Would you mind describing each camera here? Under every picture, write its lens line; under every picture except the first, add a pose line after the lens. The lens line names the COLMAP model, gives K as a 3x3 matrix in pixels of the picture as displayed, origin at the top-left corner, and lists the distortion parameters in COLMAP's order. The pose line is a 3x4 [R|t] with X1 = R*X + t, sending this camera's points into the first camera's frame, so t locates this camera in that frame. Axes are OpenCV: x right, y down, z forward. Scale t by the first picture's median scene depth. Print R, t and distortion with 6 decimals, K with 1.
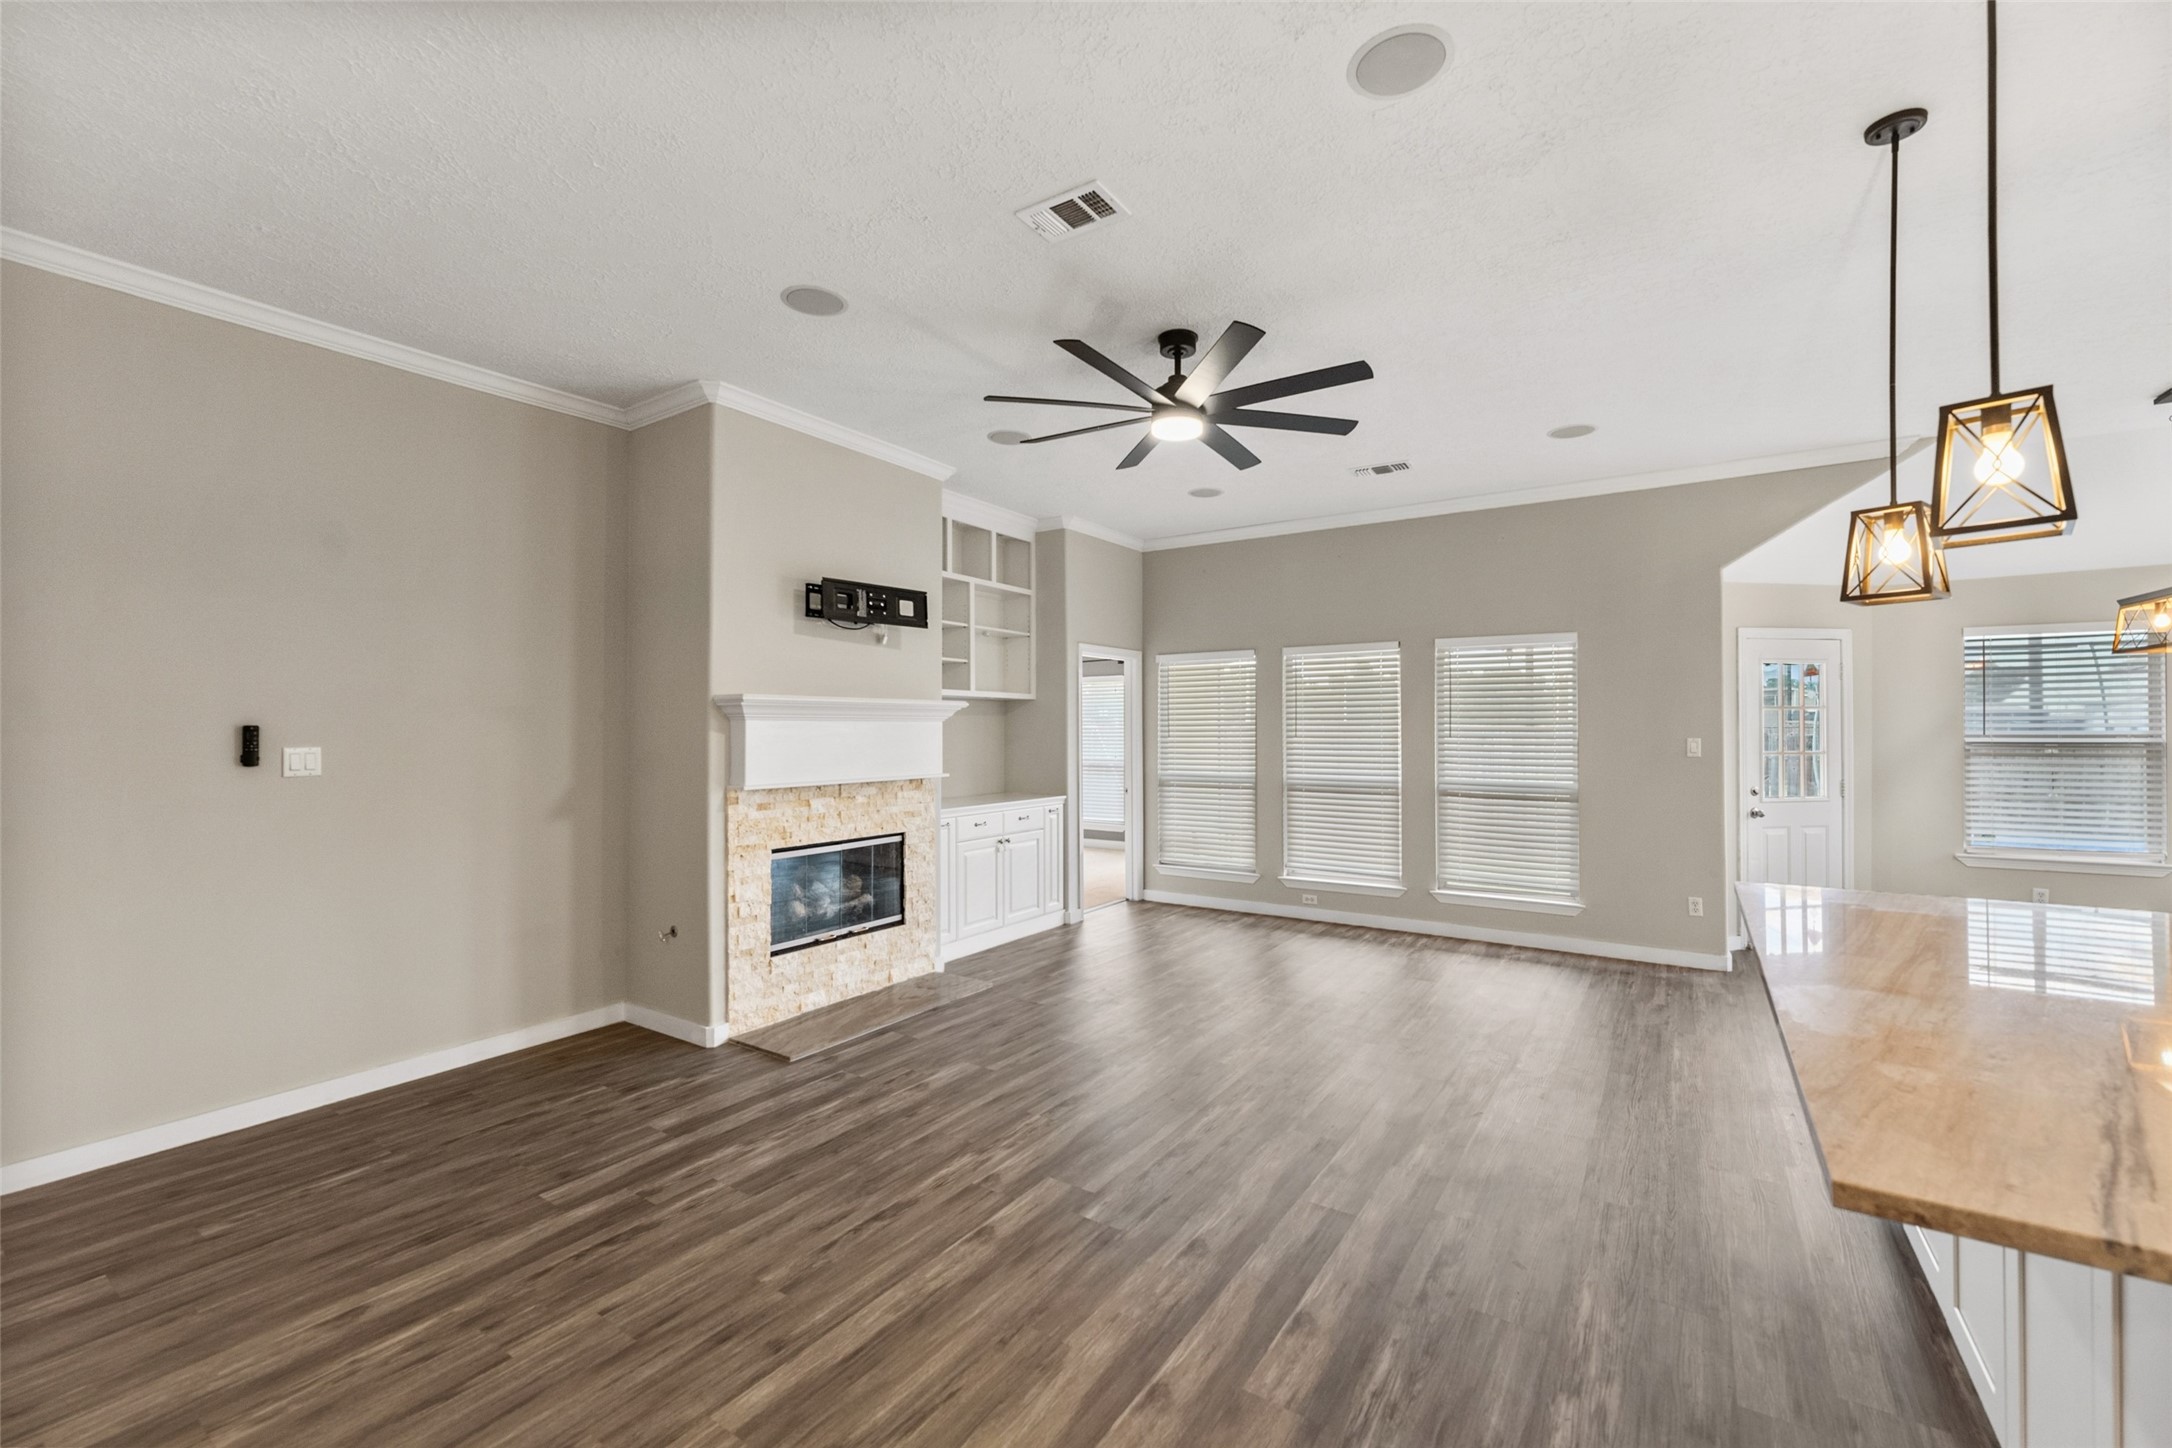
lens RADIAL K [[897.4, 0, 1075.0], [0, 897.4, 722.2], [0, 0, 1]] dist [-0.001887, 0.000385]
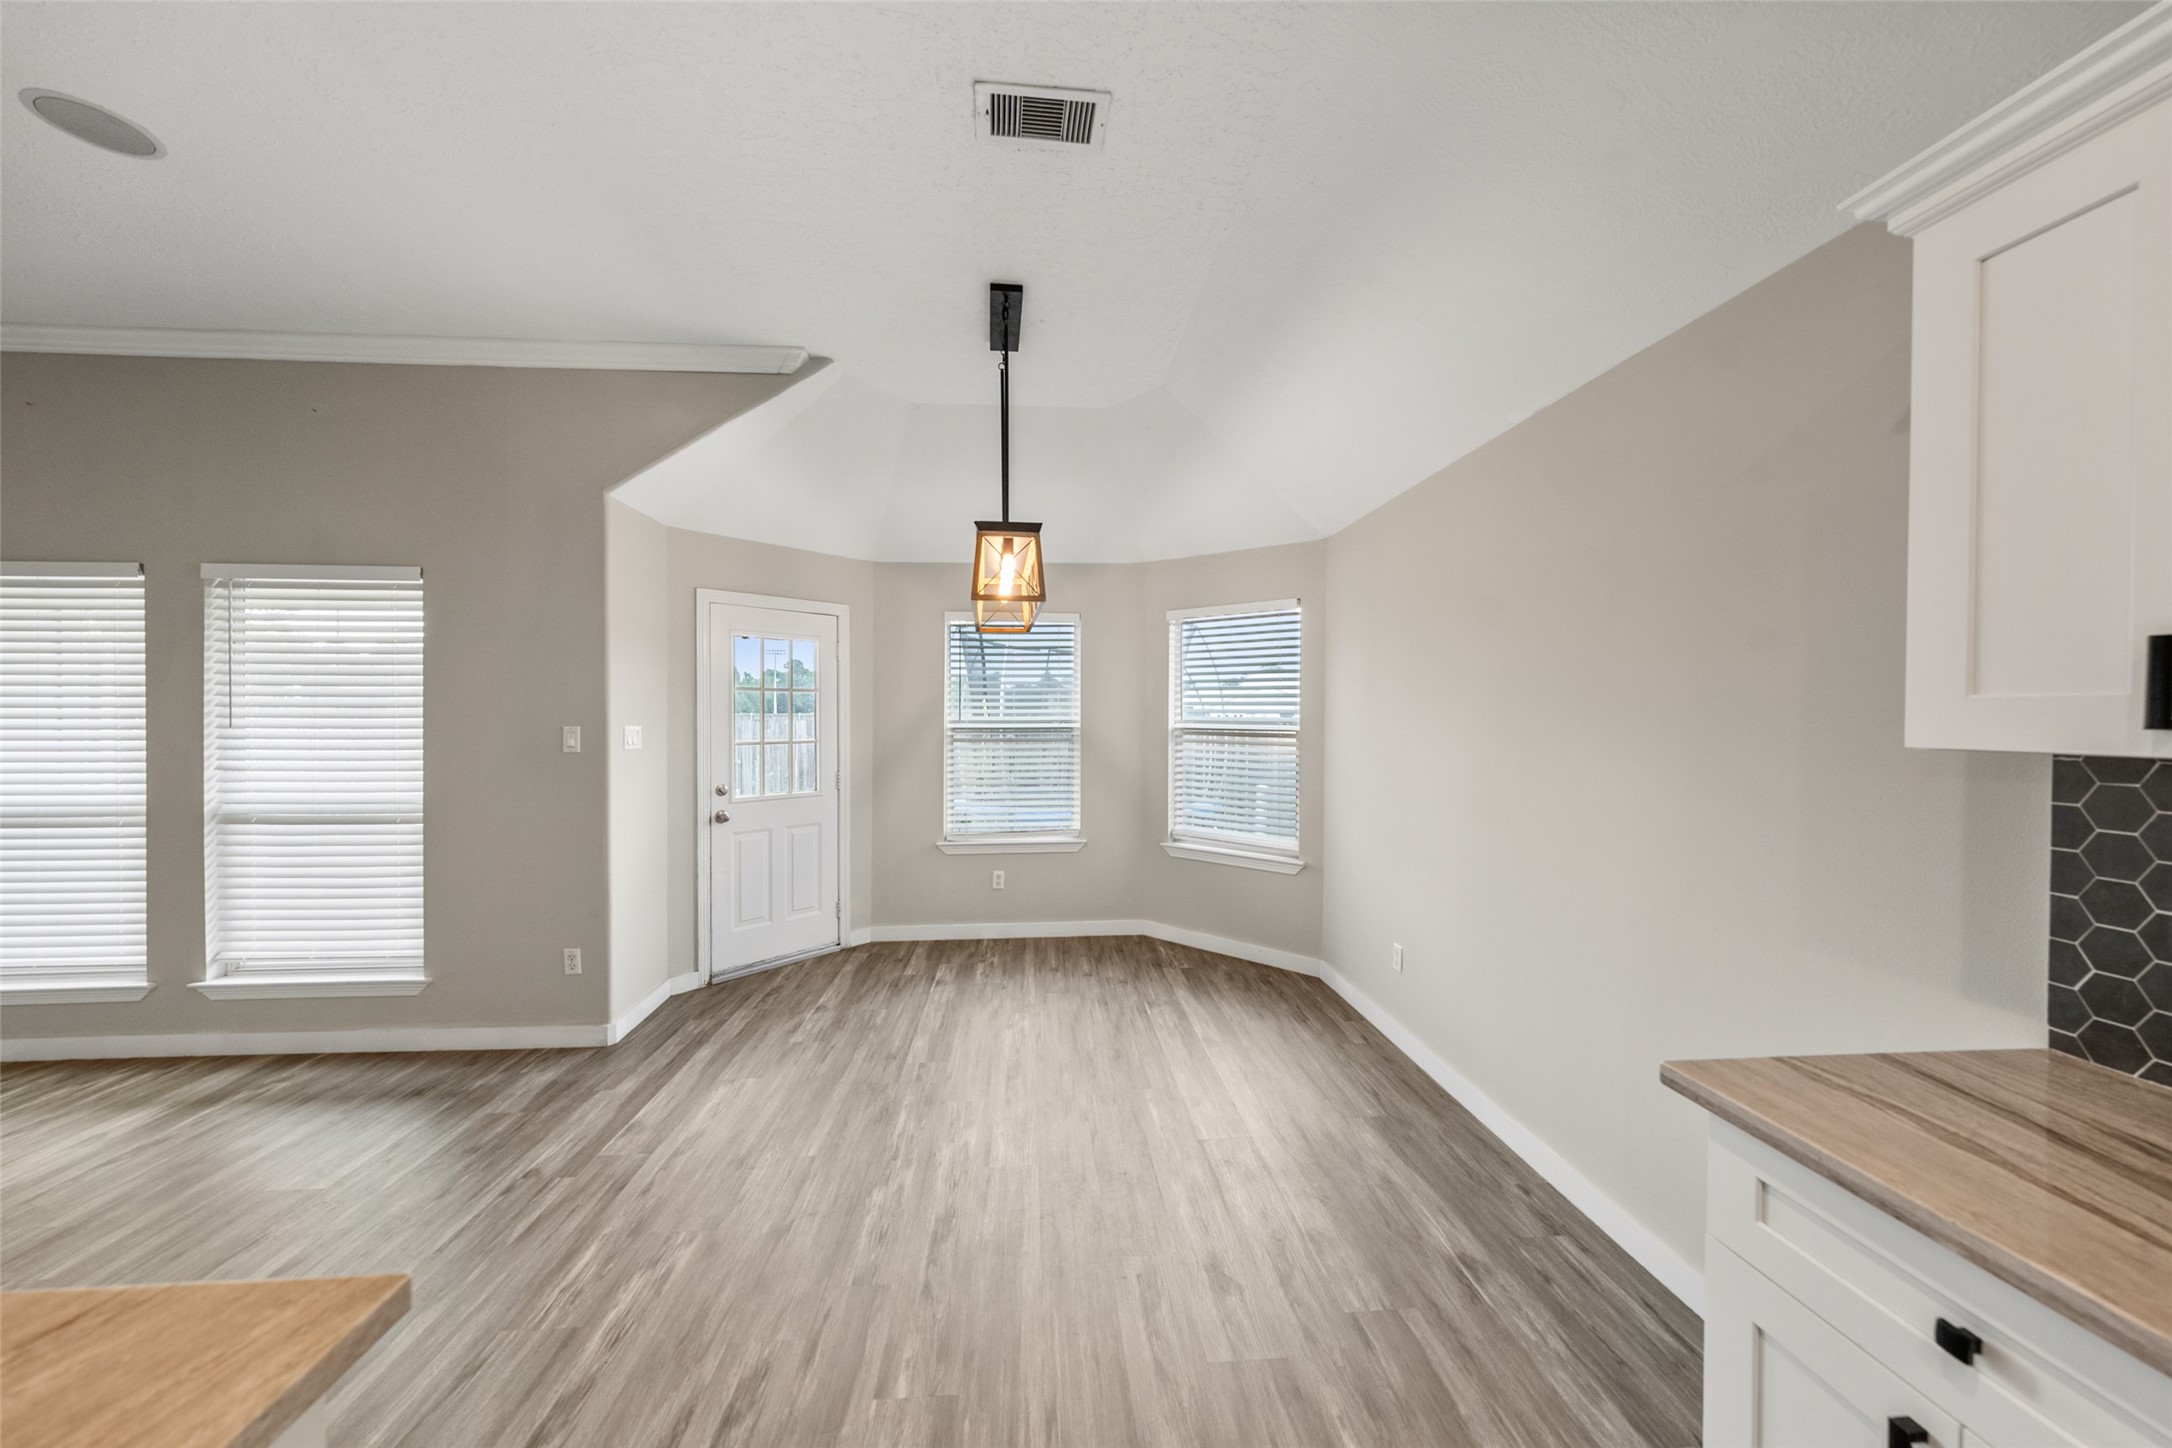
lens RADIAL K [[747.4, 0, 1077.2], [0, 747.4, 719.6], [0, 0, 1]] dist [-0.006898, 0.000984]
pose [[0.787501, -0.001058, 0.616312, 0.875498], [-0.004729, 0.999959, 0.007758, 0.007416], [-0.616295, -0.009024, 0.787464, 0.382844]]
